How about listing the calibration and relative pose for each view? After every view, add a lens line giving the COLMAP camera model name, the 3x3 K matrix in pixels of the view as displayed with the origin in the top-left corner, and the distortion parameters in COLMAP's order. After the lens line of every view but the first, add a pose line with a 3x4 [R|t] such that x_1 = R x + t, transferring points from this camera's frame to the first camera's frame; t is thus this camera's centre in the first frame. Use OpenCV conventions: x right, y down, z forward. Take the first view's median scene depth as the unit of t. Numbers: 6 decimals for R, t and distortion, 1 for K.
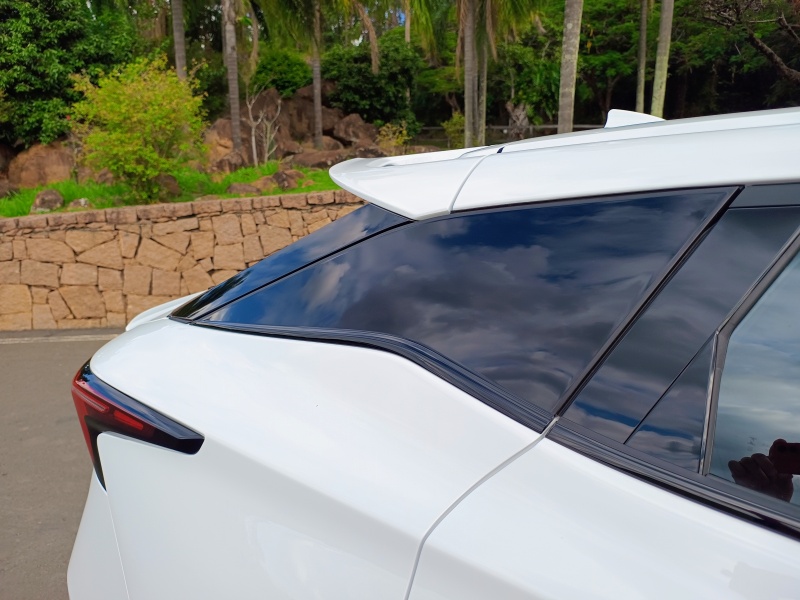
lens RADIAL K [[590.1, 0, 431.0], [0, 590.1, 300.7], [0, 0, 1]] dist [0.027948, -0.055813]
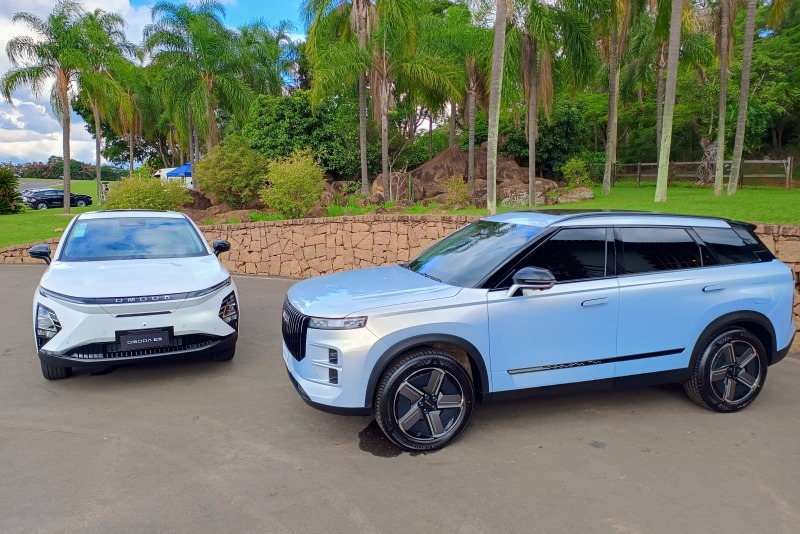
lens RADIAL K [[562.7, 0, 400.0], [0, 562.7, 267.0], [0, 0, 1]] dist [0.048870, -0.085495]
pose [[0.854531, 0.062833, -0.515586, 0.496096], [-0.112633, 0.991452, -0.065851, 0.034689], [0.507042, 0.114343, 0.854304, -0.232964]]
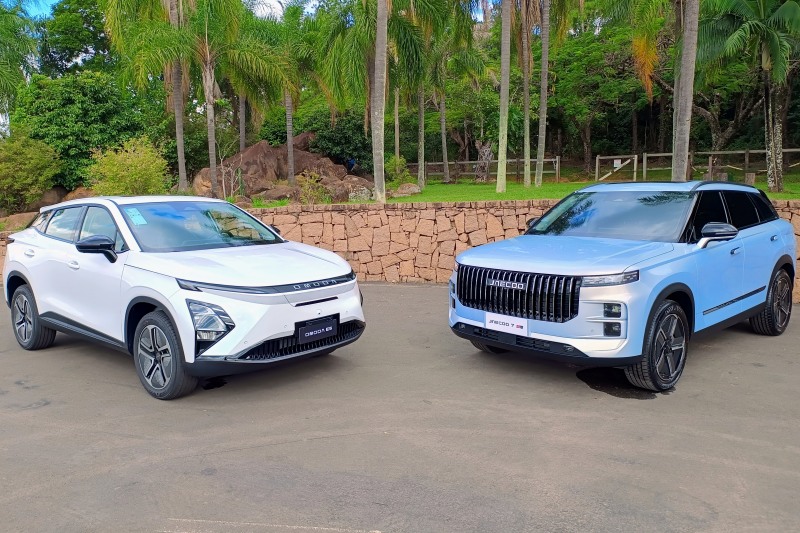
lens RADIAL K [[576.0, 0, 400.0], [0, 576.0, 266.5], [0, 0, 1]] dist [0.053098, -0.101153]
pose [[0.992204, -0.003682, -0.124569, 0.294560], [-0.008678, 0.995096, -0.098531, 0.065587], [0.124321, 0.098844, 0.987307, -0.305565]]
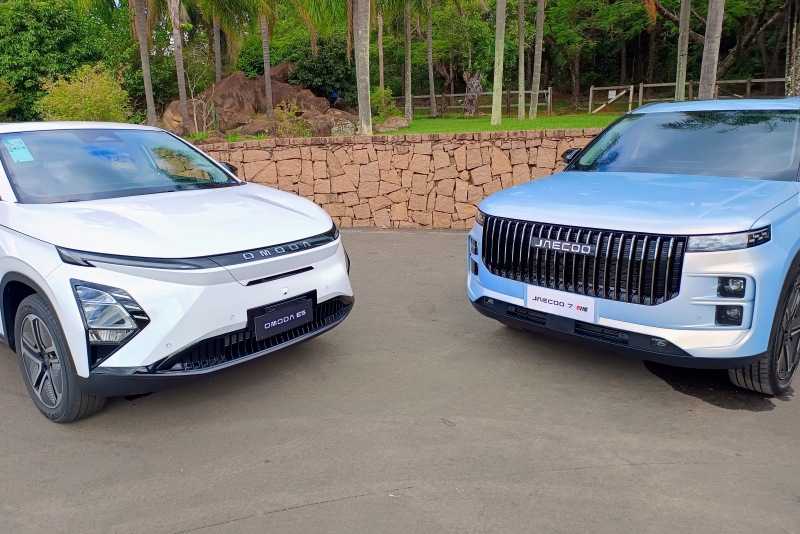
lens RADIAL K [[562.7, 0, 400.0], [0, 562.7, 267.0], [0, 0, 1]] dist [0.048870, -0.085495]
pose [[0.995043, -0.003057, -0.099400, 0.276688], [0.004365, 0.999907, 0.012938, 0.050656], [0.099351, -0.013308, 0.994963, -0.213208]]
